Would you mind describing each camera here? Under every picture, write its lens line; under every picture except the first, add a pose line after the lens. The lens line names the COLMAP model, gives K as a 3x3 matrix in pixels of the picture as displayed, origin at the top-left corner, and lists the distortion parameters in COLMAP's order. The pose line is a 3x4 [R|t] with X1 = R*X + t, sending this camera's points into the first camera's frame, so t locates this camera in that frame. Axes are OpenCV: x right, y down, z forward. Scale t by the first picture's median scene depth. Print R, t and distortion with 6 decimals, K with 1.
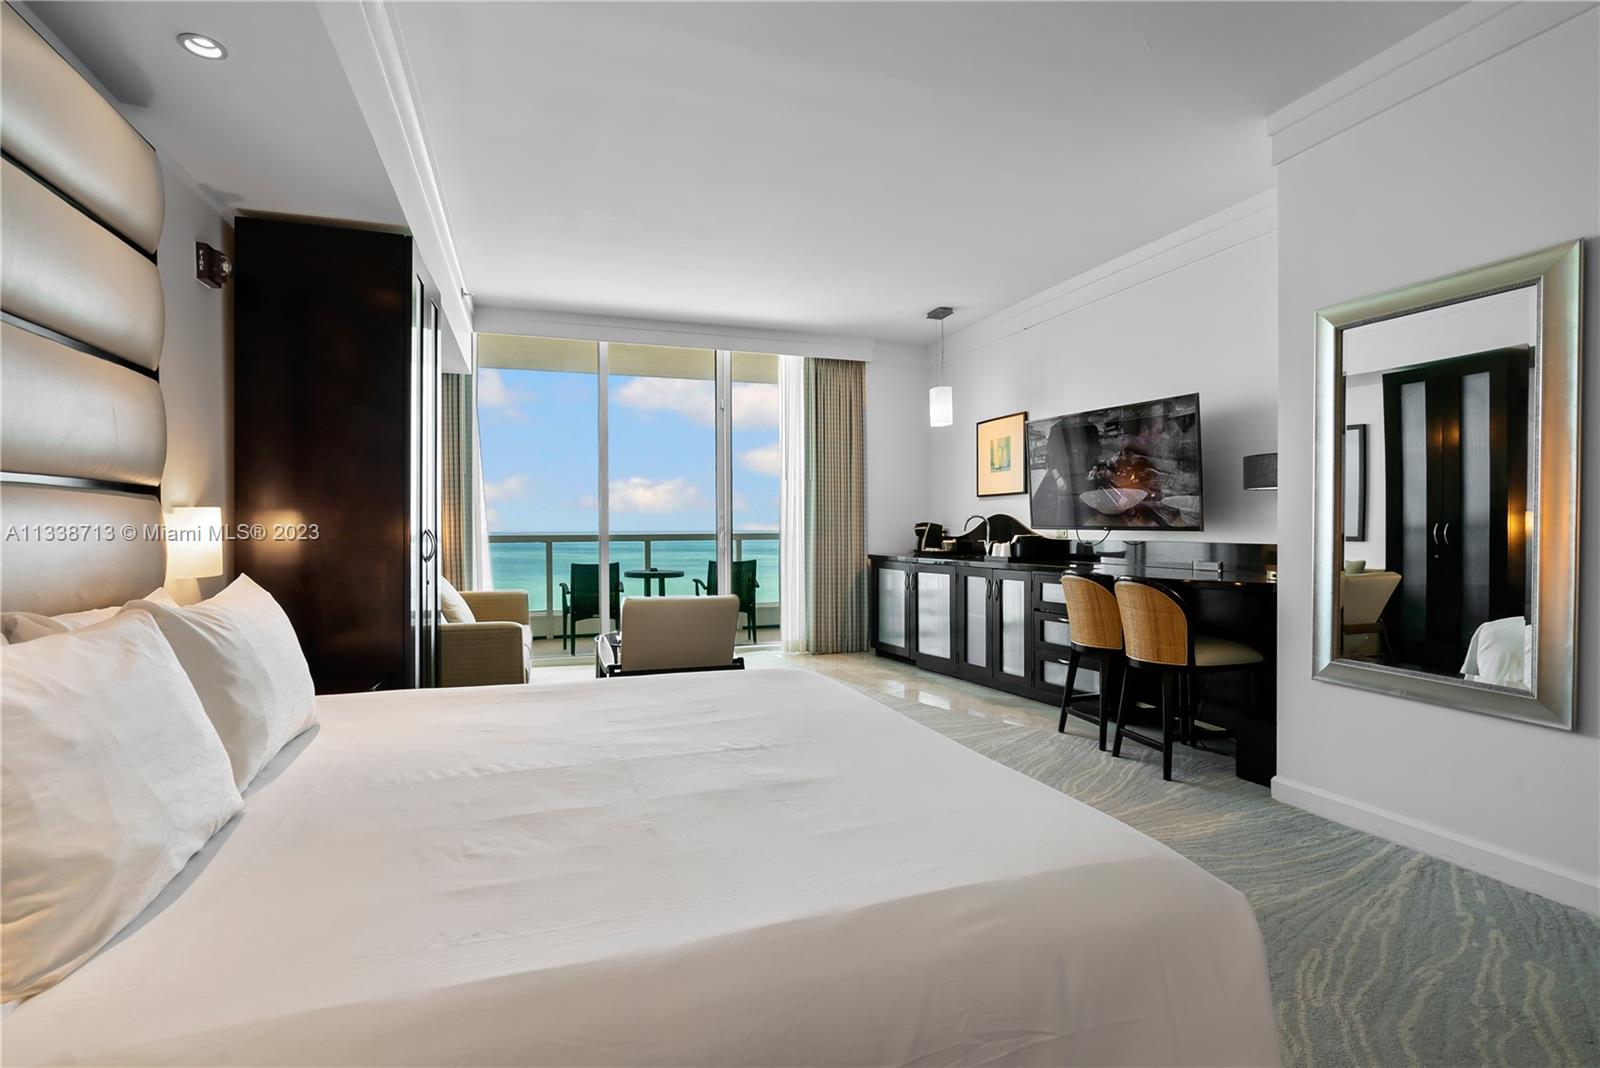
lens RADIAL K [[749.9, 0, 783.9], [0, 749.9, 535.0], [0, 0, 1]] dist [-0.001084, 0.000629]
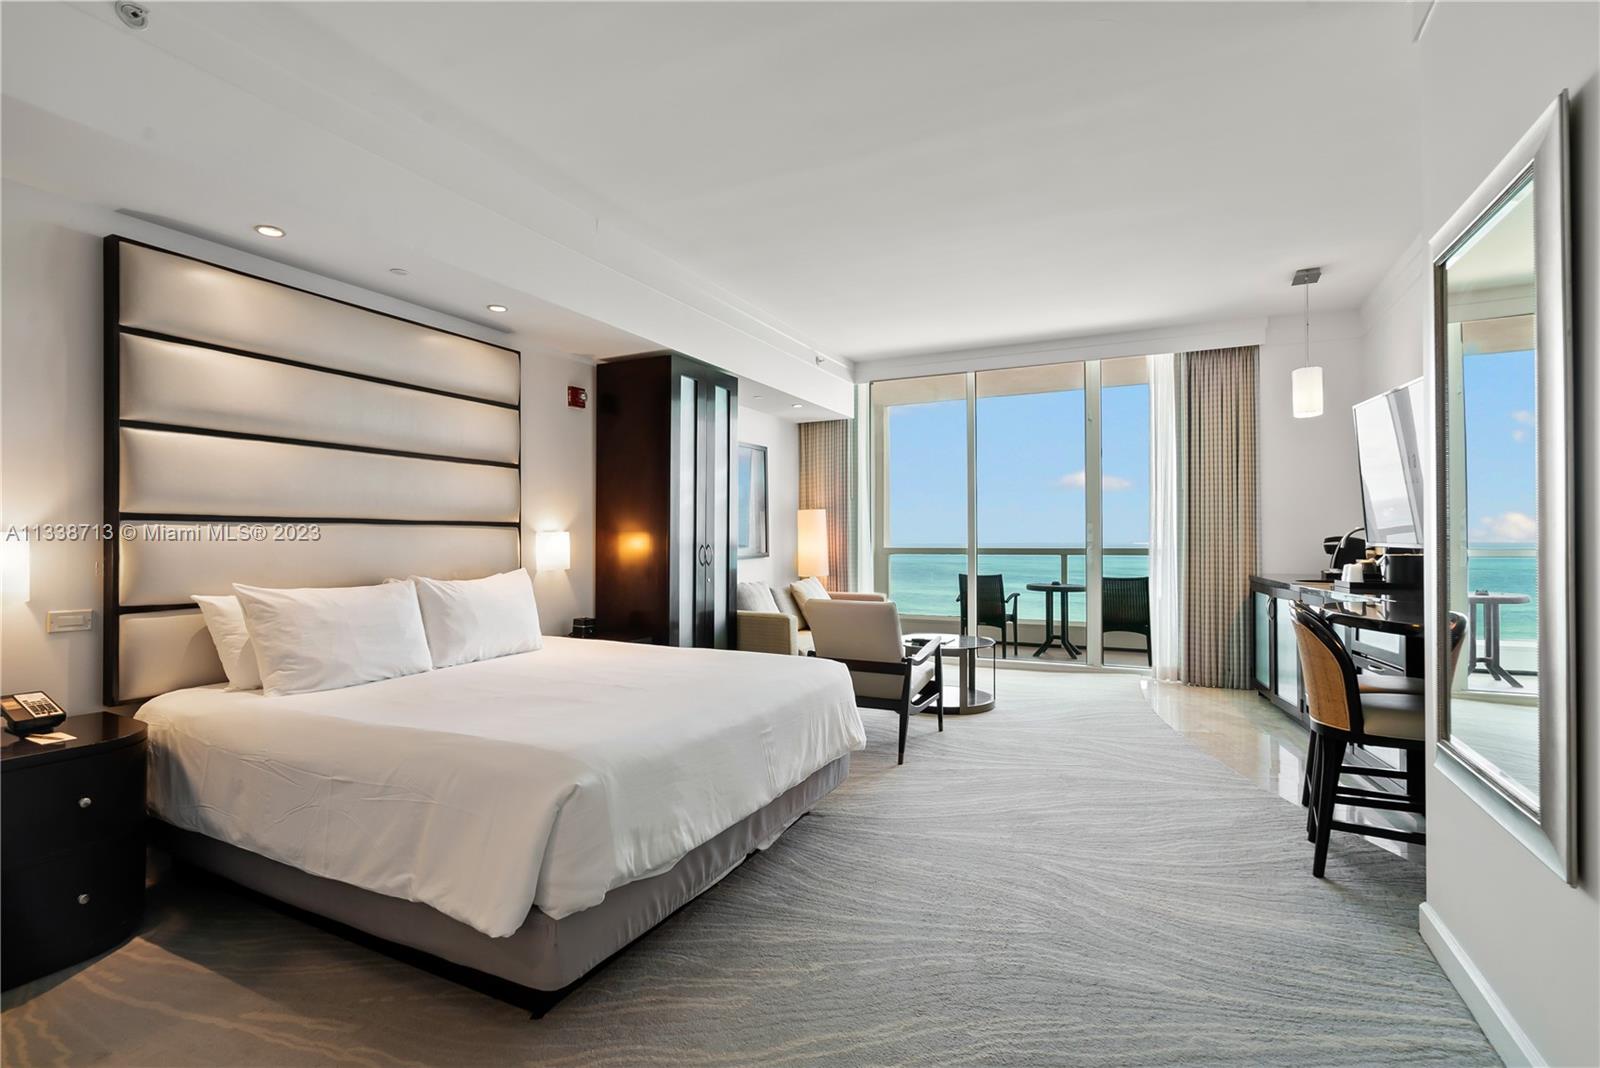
lens RADIAL K [[749.9, 0, 783.9], [0, 749.9, 535.0], [0, 0, 1]] dist [-0.001084, 0.000629]
pose [[0.707536, -0.002120, -0.706674, 0.411324], [-0.008173, 0.999904, -0.011183, -0.005951], [0.706630, 0.013687, 0.707451, 0.039652]]
